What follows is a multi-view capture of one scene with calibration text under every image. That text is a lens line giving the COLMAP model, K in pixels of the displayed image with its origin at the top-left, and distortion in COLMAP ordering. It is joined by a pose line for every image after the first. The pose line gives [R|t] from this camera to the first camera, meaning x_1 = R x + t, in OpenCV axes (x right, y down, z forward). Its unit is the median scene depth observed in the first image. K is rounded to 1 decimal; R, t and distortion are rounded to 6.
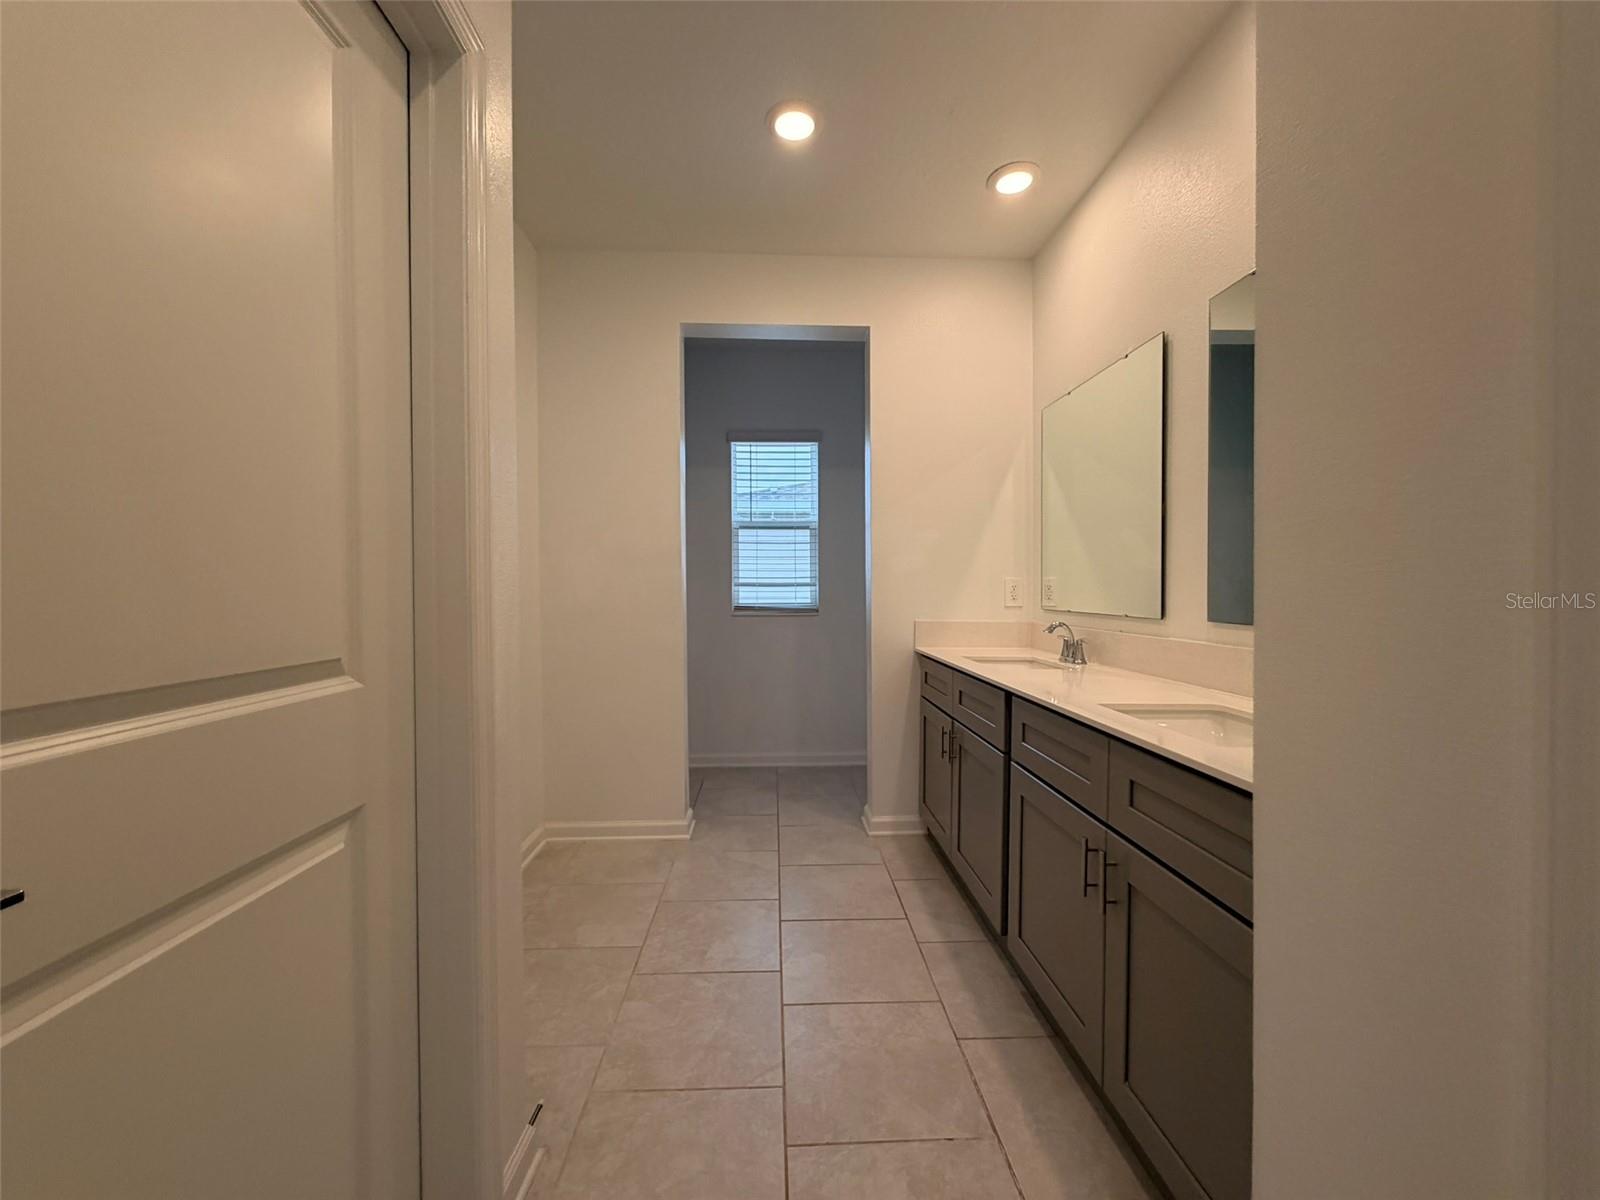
lens RADIAL K [[639.8, 0, 794.6], [0, 639.8, 600.5], [0, 0, 1]] dist [-0.001727, -0.000160]
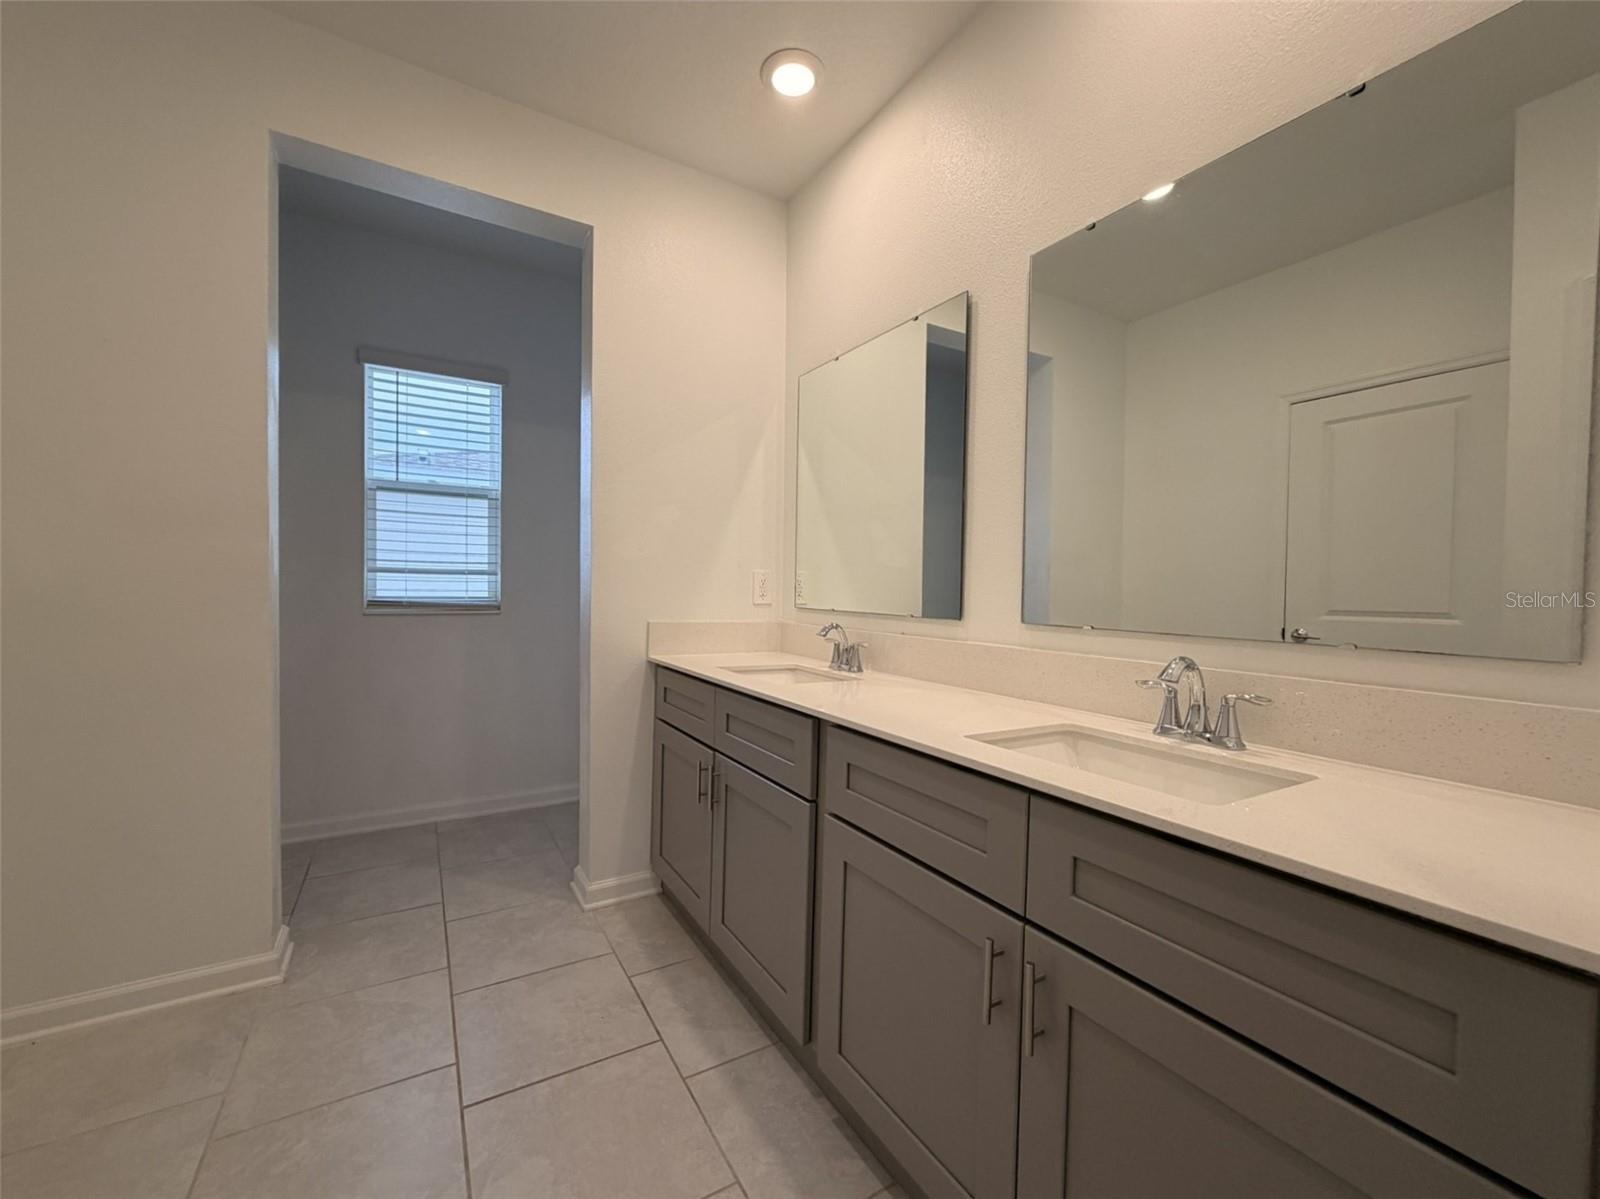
lens RADIAL K [[639.8, 0, 794.6], [0, 639.8, 600.0], [0, 0, 1]] dist [-0.001727, -0.000160]
pose [[0.875247, 0.008424, 0.483602, -0.033516], [-0.011151, 0.999934, 0.002764, 0.001168], [-0.483547, -0.007812, 0.875284, 0.234688]]
